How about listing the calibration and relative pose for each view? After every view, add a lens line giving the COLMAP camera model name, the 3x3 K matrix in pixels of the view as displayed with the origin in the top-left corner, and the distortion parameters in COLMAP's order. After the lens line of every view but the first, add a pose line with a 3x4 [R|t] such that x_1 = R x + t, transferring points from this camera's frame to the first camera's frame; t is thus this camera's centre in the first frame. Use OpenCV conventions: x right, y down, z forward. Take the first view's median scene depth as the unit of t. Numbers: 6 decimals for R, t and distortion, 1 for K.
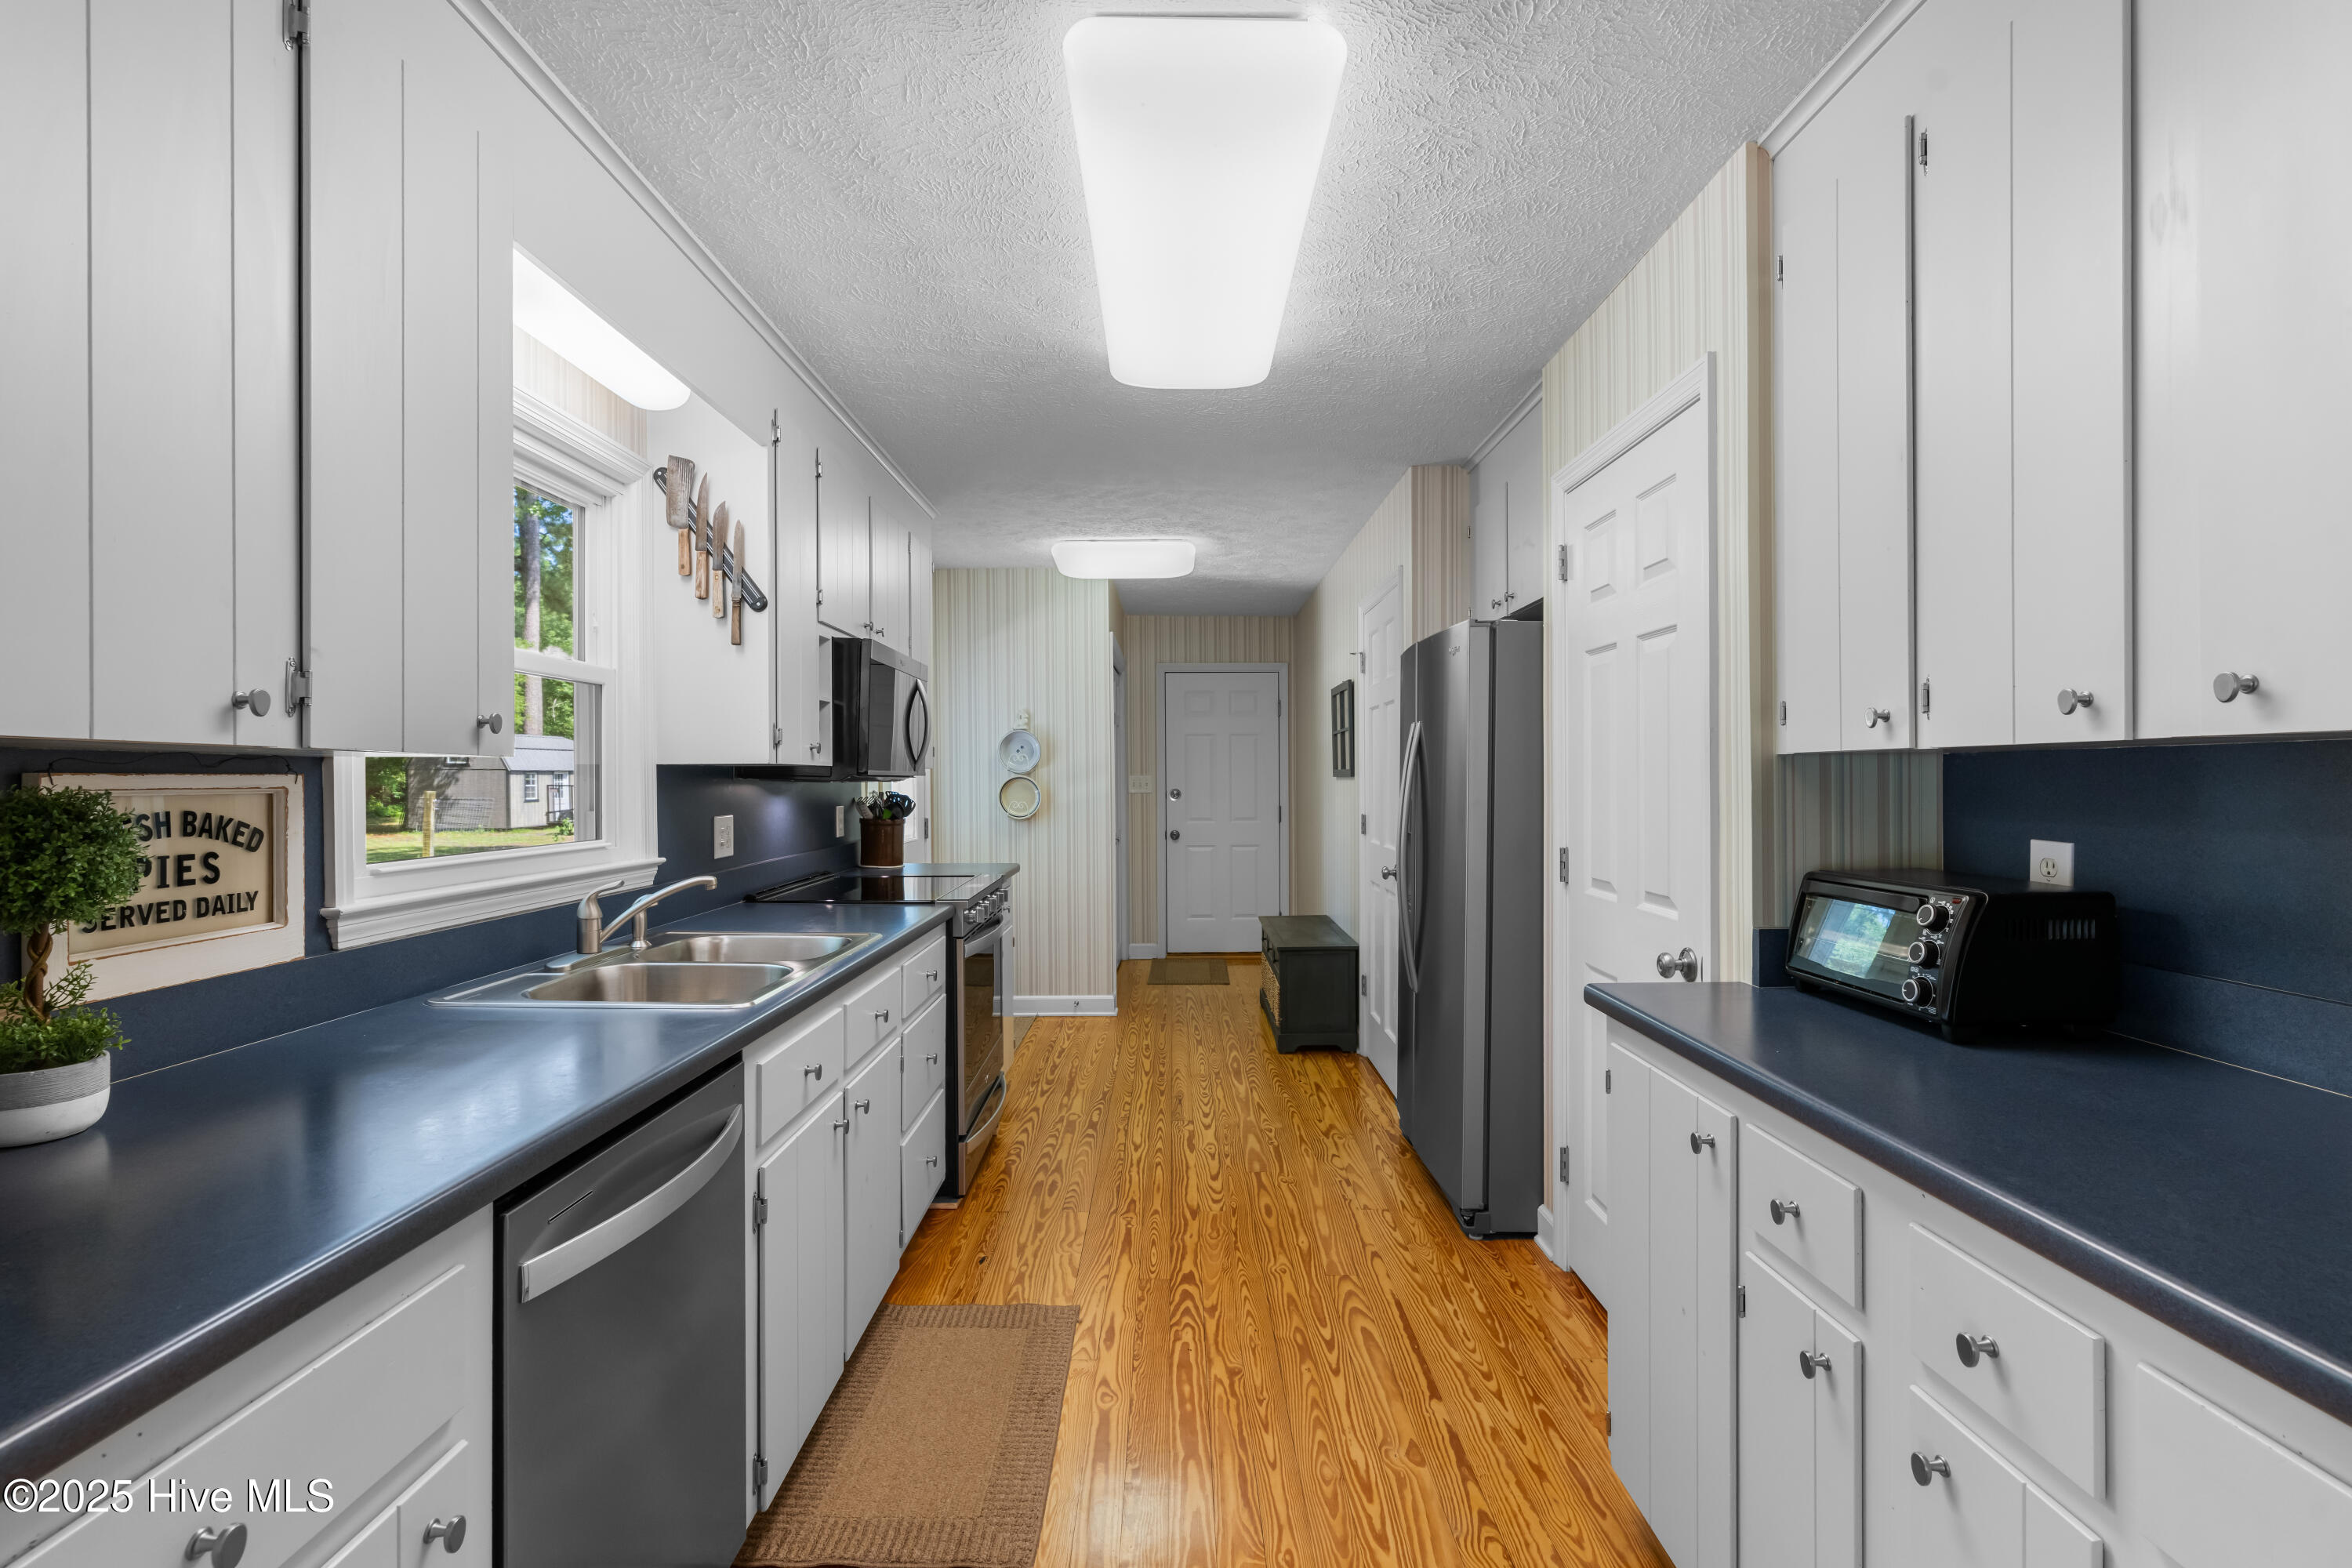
lens RADIAL K [[1061.6, 0, 1172.9], [0, 1061.6, 771.7], [0, 0, 1]] dist [-0.000285, 0.000145]
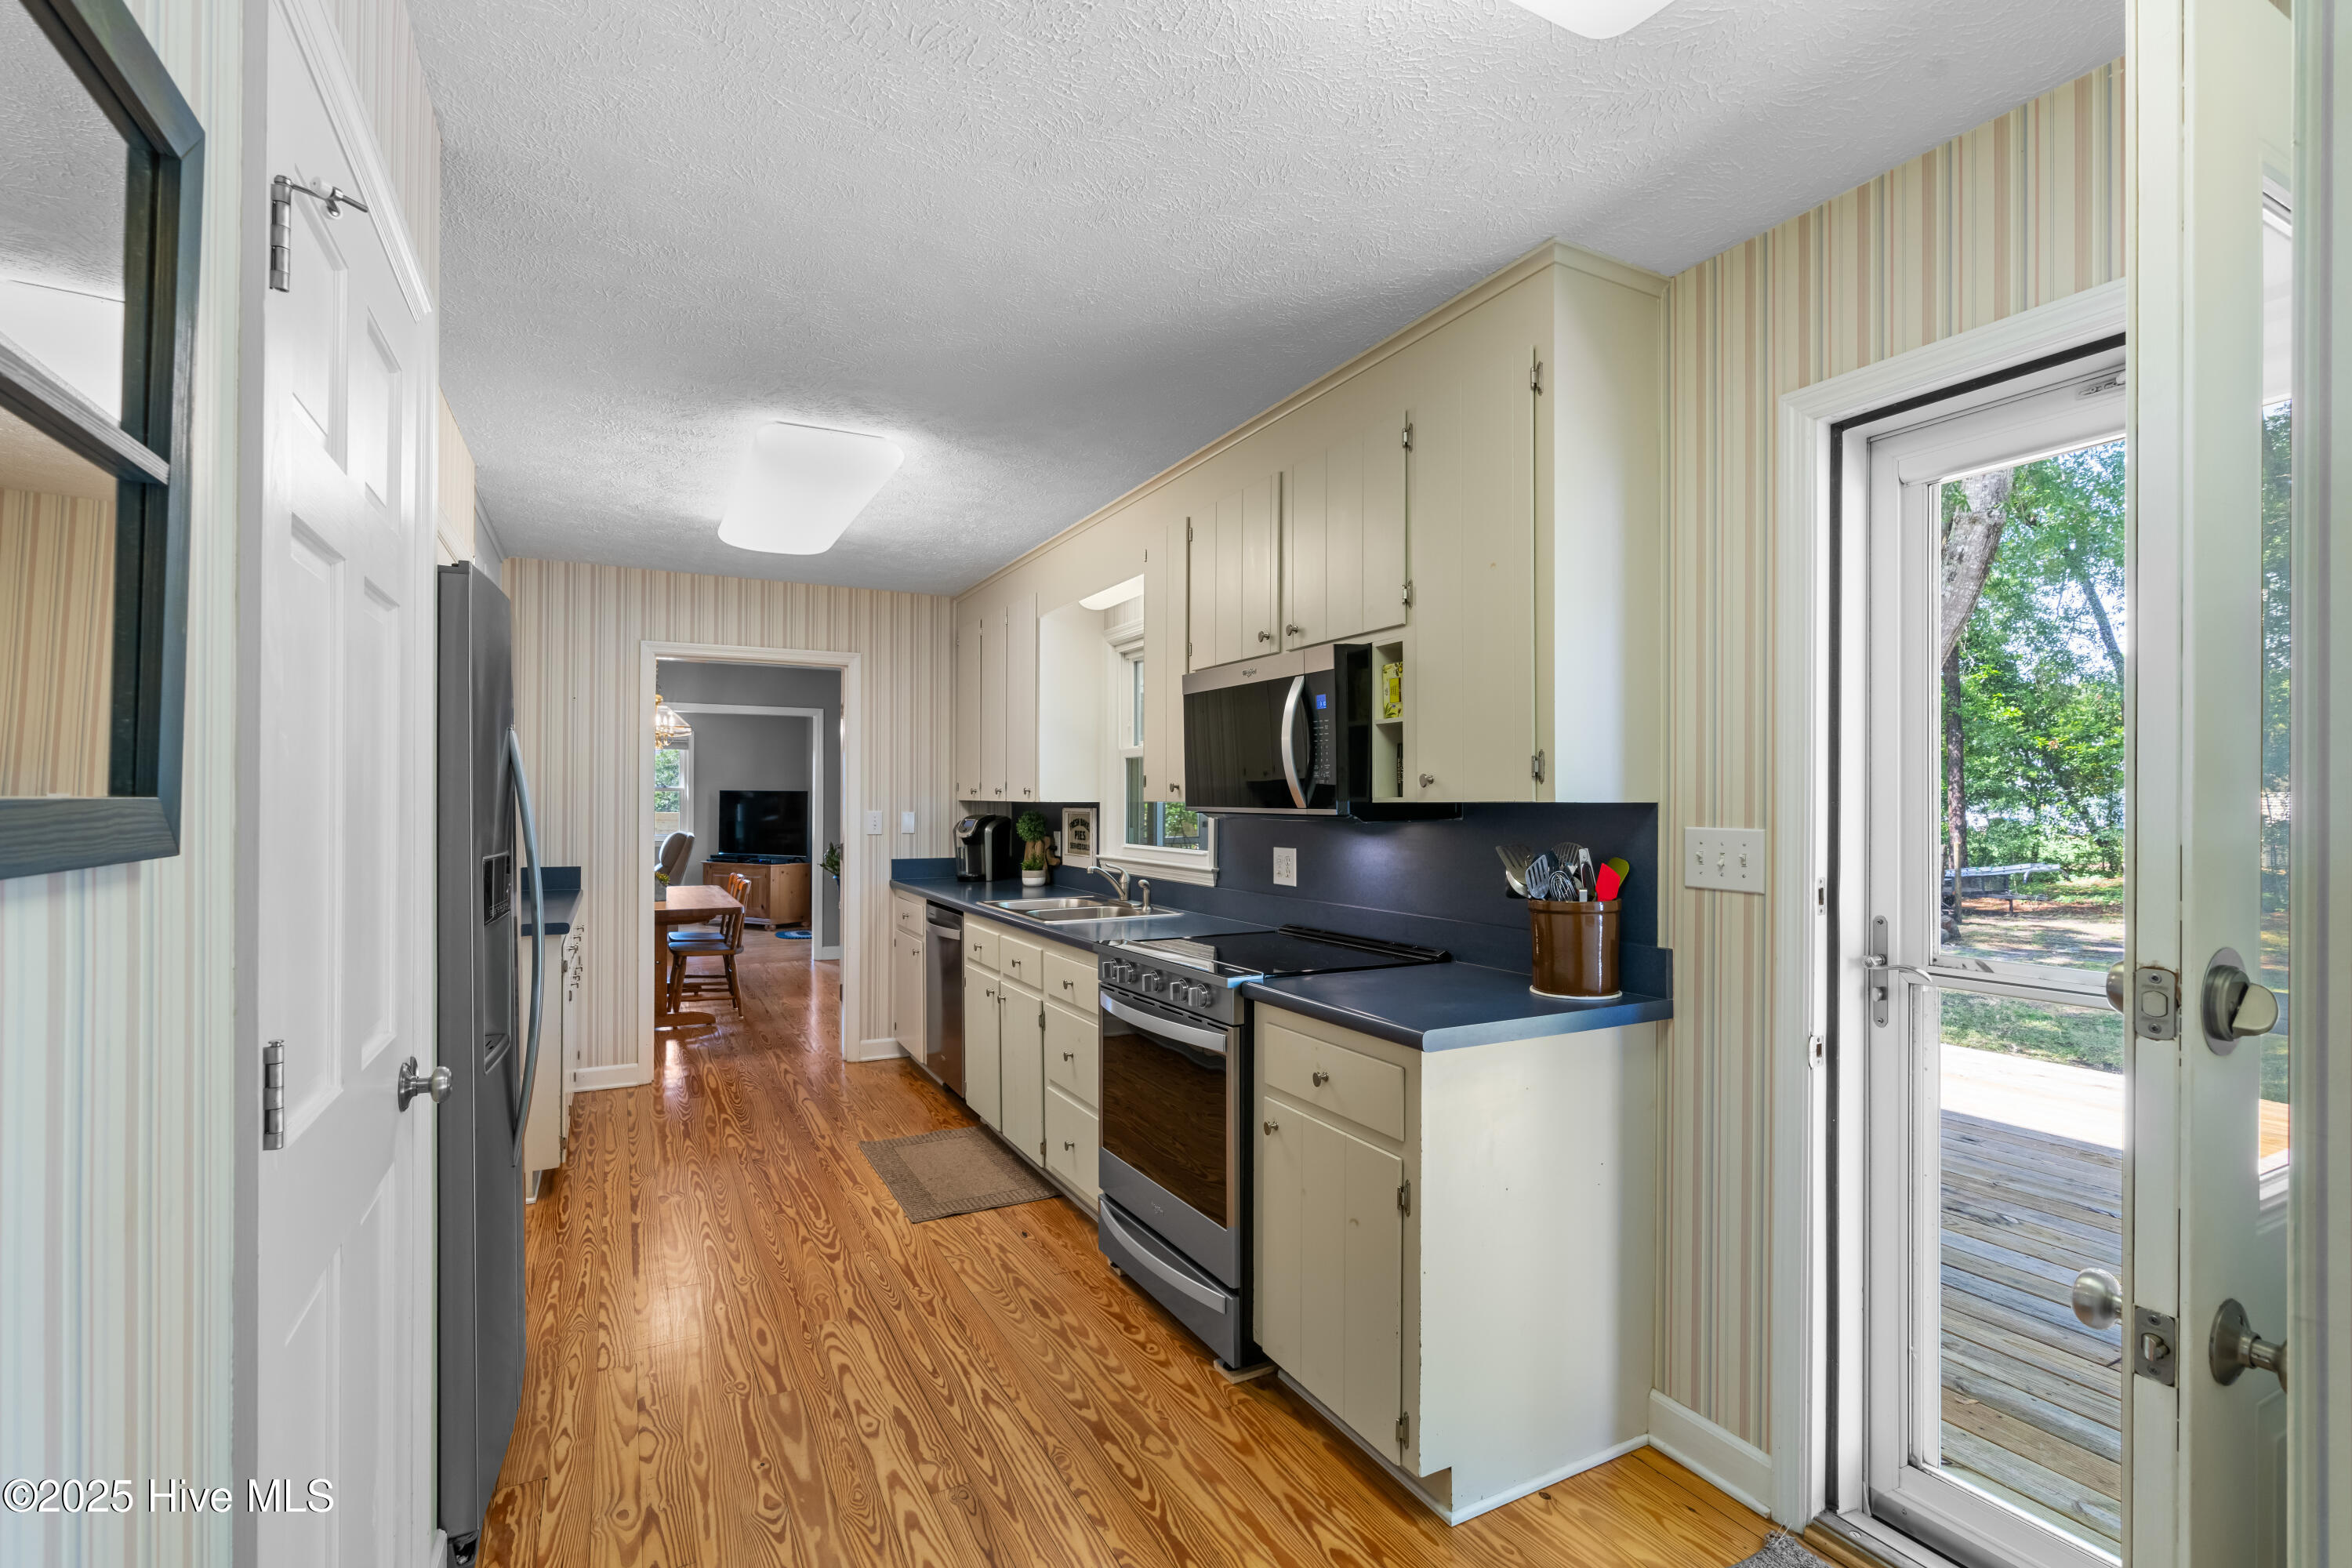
lens RADIAL K [[1033.1, 0, 1168.9], [0, 1033.1, 806.9], [0, 0, 1]] dist [-0.001334, -0.000092]
pose [[-0.882460, 0.000867, -0.470386, 0.174672], [0.001114, 0.999999, -0.000247, -0.001736], [0.470385, -0.000741, -0.882461, 1.725928]]
